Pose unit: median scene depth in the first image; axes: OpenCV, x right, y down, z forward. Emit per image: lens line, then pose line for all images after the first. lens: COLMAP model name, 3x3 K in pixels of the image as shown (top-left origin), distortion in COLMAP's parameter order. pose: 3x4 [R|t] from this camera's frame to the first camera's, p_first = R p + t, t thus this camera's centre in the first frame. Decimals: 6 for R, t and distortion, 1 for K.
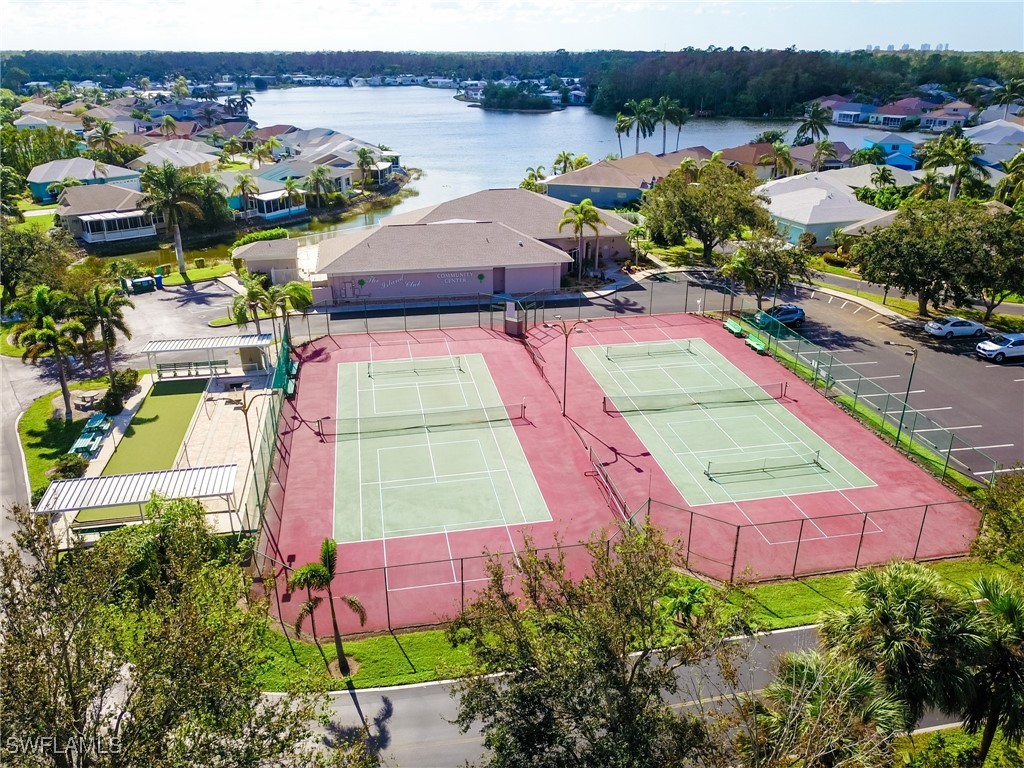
lens RADIAL K [[773.5, 0, 516.0], [0, 773.5, 379.6], [0, 0, 1]] dist [-0.001696, -0.005617]
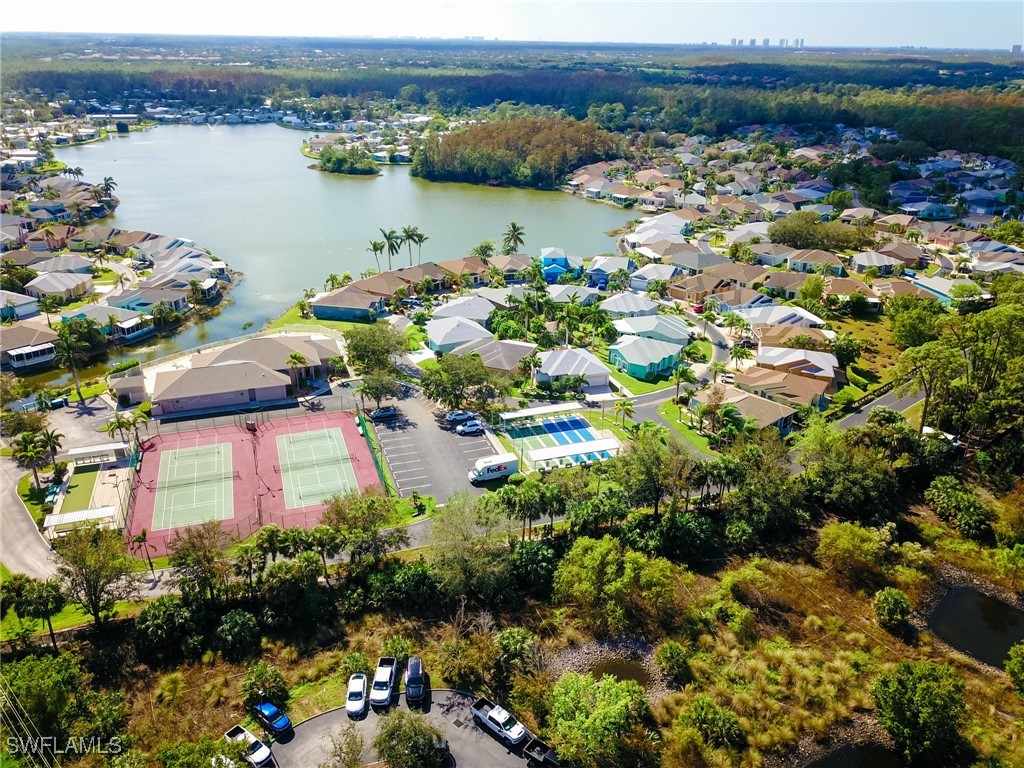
lens RADIAL K [[773.5, 0, 513.0], [0, 773.5, 383.6], [0, 0, 1]] dist [-0.001696, -0.005617]
pose [[0.990534, -0.044076, 0.129999, 0.414718], [0.041472, 0.998883, 0.022667, -0.191328], [-0.130852, -0.017061, 0.991255, -1.121645]]
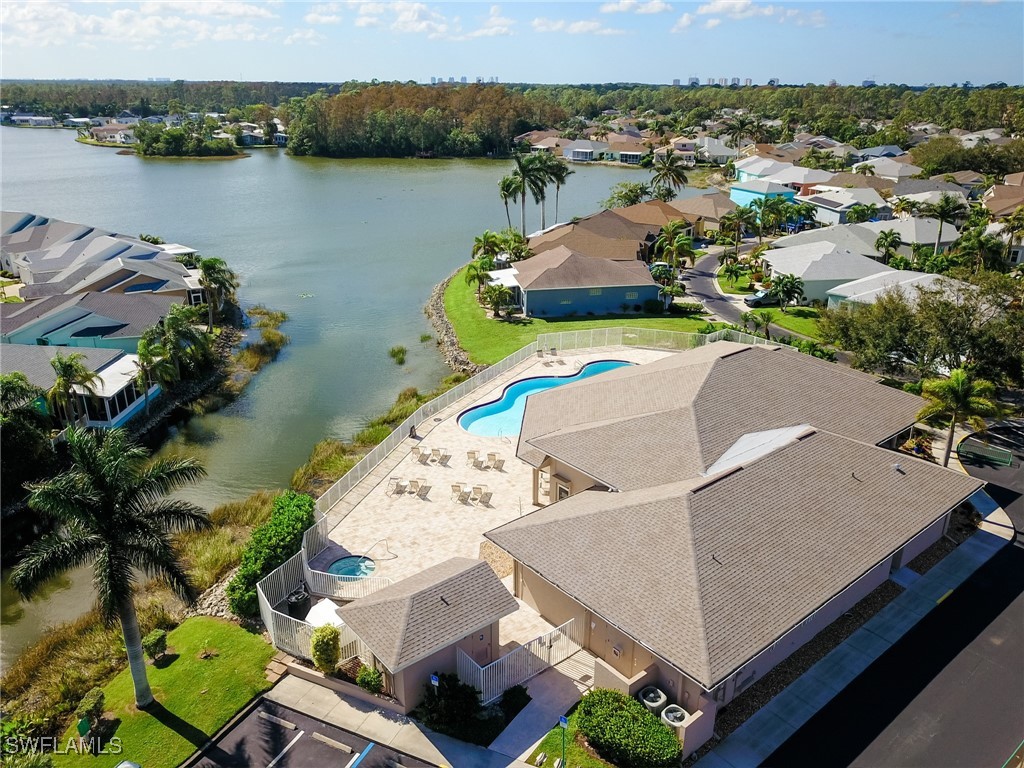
lens RADIAL K [[773.5, 0, 513.6], [0, 773.5, 386.2], [0, 0, 1]] dist [-0.001696, -0.005617]
pose [[0.878256, -0.169534, 0.447130, -0.512807], [0.180324, 0.983430, 0.018684, -0.321822], [-0.442889, 0.064219, 0.894274, 0.688622]]
